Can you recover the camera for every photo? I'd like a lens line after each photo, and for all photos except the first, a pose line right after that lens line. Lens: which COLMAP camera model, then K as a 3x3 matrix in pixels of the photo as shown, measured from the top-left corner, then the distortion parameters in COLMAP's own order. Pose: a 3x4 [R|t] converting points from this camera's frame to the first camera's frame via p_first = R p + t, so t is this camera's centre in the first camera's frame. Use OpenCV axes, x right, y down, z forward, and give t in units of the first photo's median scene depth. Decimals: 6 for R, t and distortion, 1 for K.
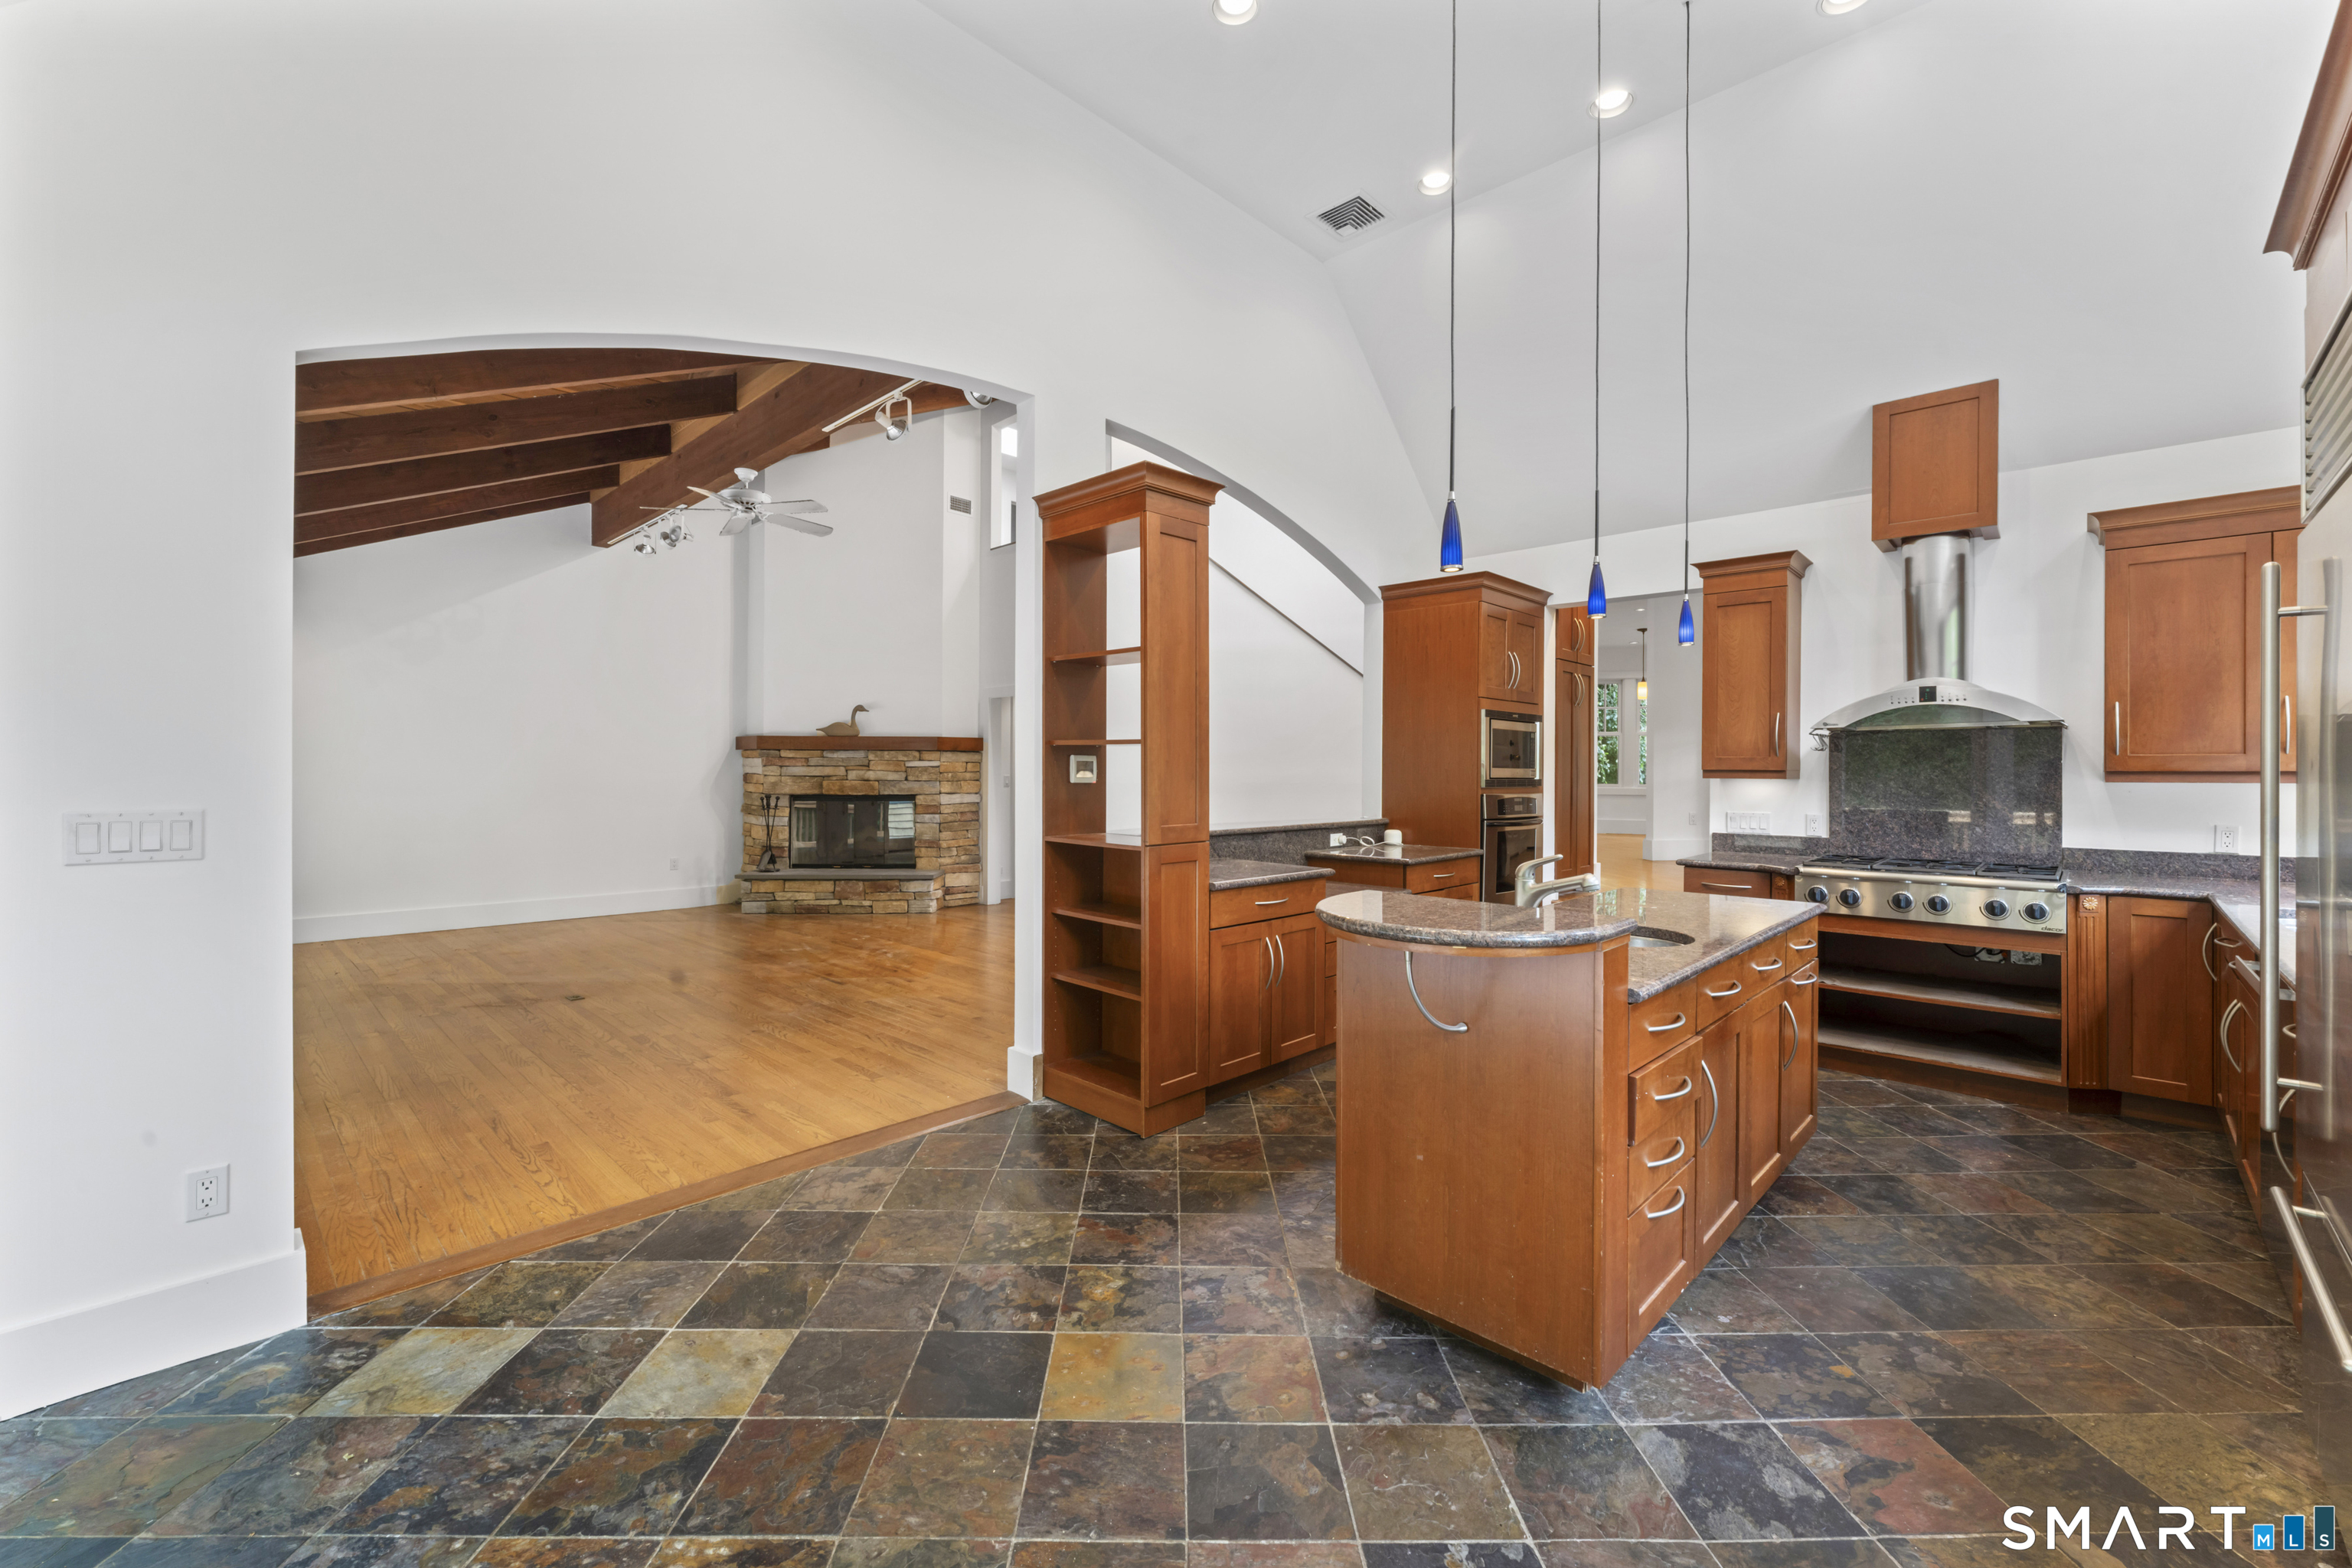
lens RADIAL K [[945.8, 0, 1176.0], [0, 945.8, 776.5], [0, 0, 1]] dist [-0.000158, -0.000380]
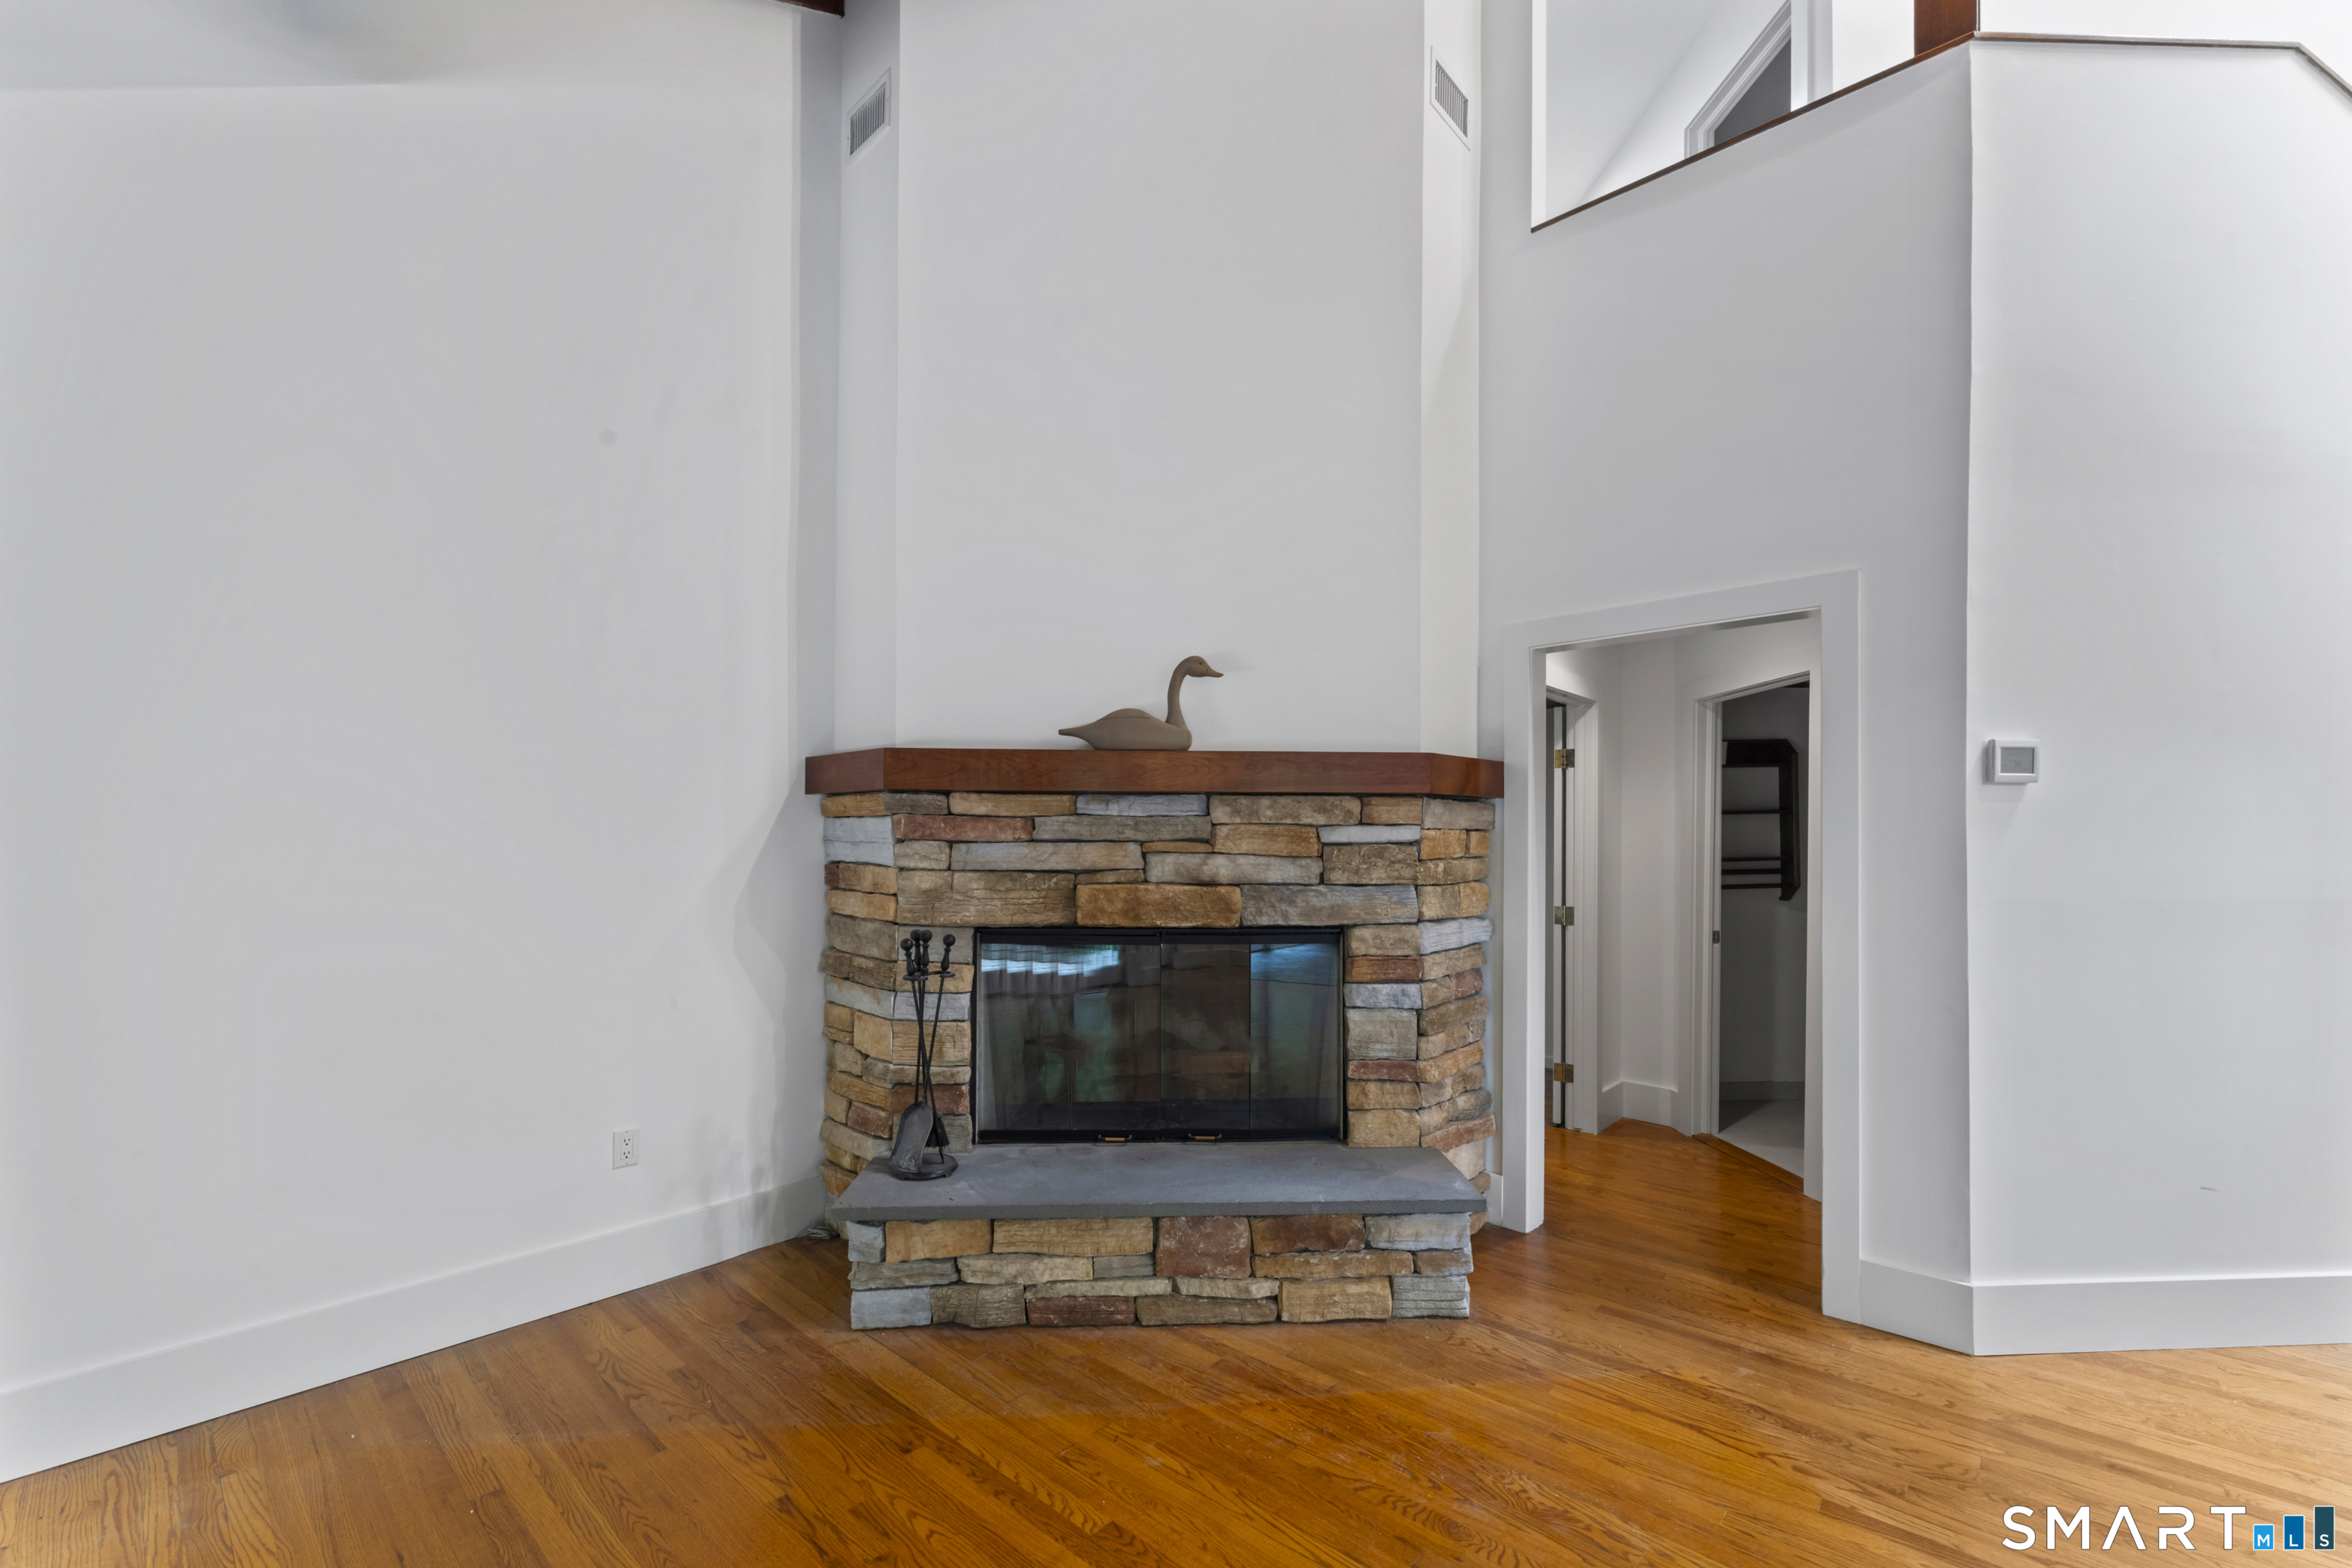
lens RADIAL K [[945.8, 0, 1178.2], [0, 945.8, 846.3], [0, 0, 1]] dist [-0.000158, -0.000380]
pose [[0.999663, -0.001327, 0.025919, -0.345595], [0.001336, 0.999999, -0.000338, -0.009215], [-0.025919, 0.000373, 0.999664, 0.663384]]
